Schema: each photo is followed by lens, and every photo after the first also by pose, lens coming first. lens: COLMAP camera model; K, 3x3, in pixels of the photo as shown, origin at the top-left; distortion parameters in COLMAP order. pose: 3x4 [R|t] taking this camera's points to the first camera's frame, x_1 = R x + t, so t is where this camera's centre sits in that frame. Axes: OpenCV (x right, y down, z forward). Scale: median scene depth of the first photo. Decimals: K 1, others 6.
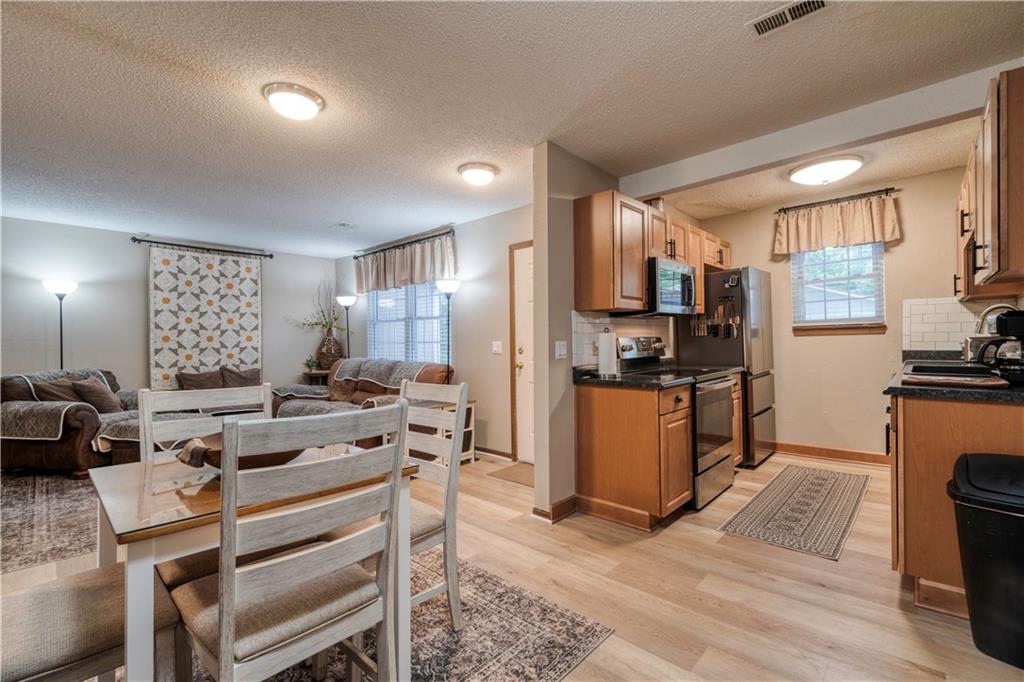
lens RADIAL K [[444.1, 0, 513.3], [0, 444.1, 343.5], [0, 0, 1]] dist [-0.011305, 0.000756]
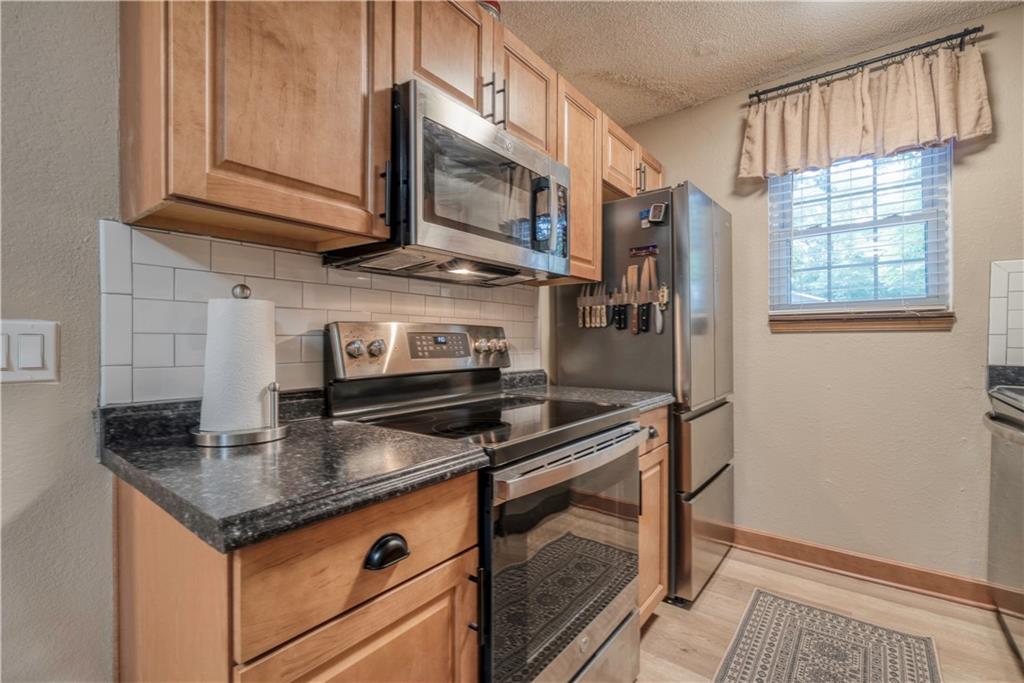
lens RADIAL K [[448.9, 0, 510.0], [0, 448.9, 342.7], [0, 0, 1]] dist [-0.013215, 0.000261]
pose [[0.996693, 0.022278, 0.078143, 0.229582], [-0.022493, 0.999745, 0.001874, 0.001120], [-0.078081, -0.003626, 0.996940, 0.400659]]
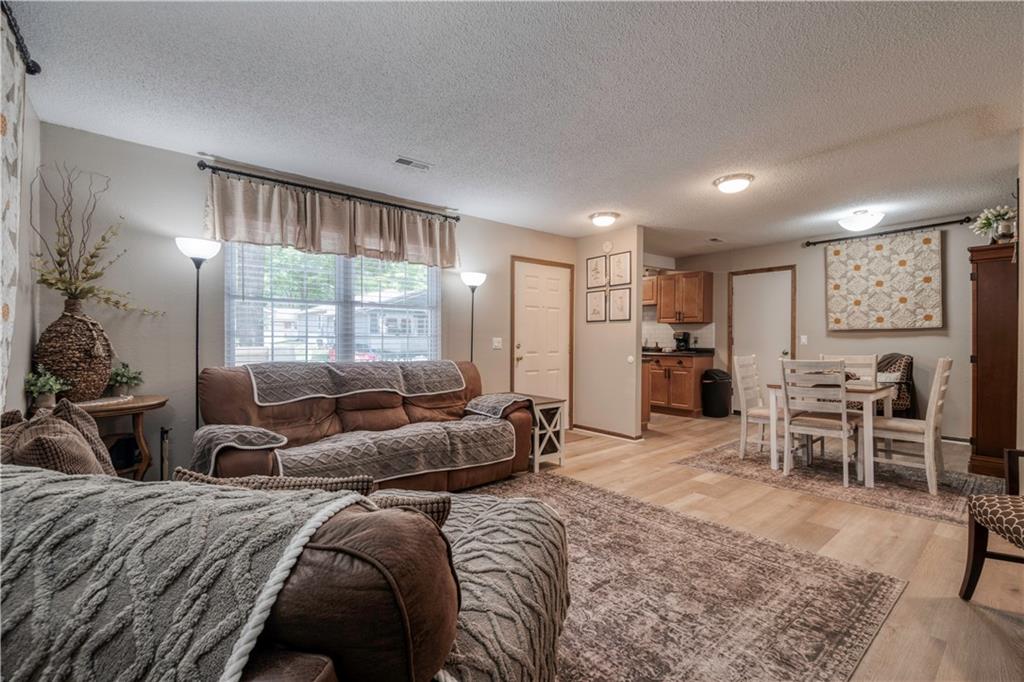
lens RADIAL K [[448.9, 0, 510.0], [0, 448.9, 342.2], [0, 0, 1]] dist [-0.013215, 0.000261]
pose [[0.126959, 0.010318, 0.991854, -0.977450], [-0.000346, 0.999946, -0.010358, 0.015306], [-0.991908, 0.000972, 0.126955, 0.714592]]
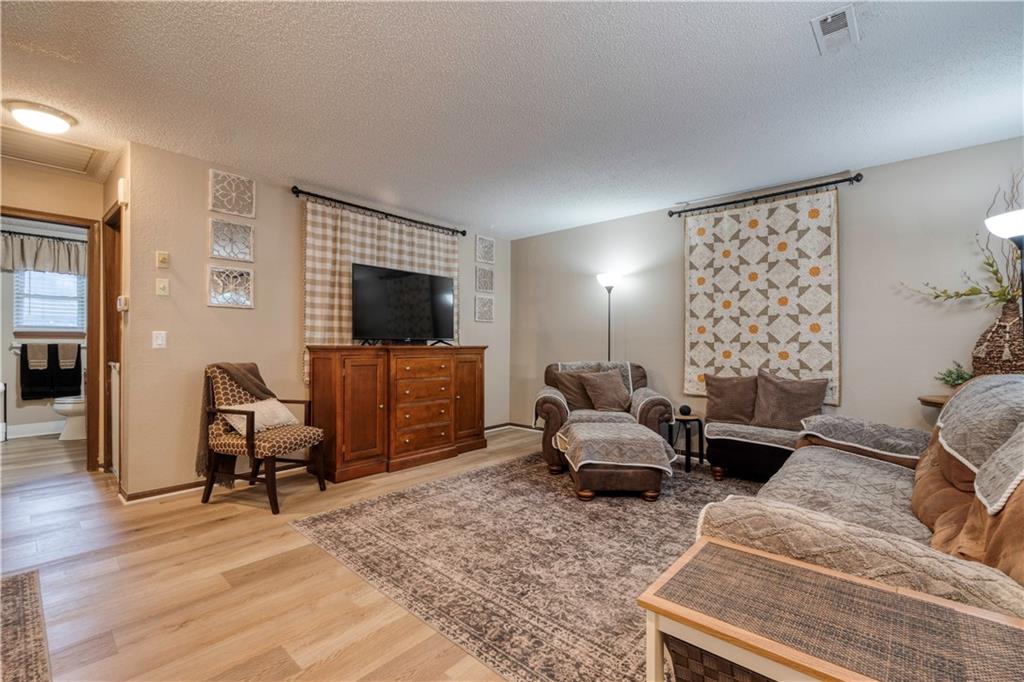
lens RADIAL K [[448.9, 0, 510.0], [0, 448.9, 342.2], [0, 0, 1]] dist [-0.013215, 0.000261]
pose [[0.018559, 0.009631, -0.999781, 0.002214], [-0.007405, 0.999928, 0.009495, 0.006486], [0.999800, 0.007227, 0.018629, 0.661278]]
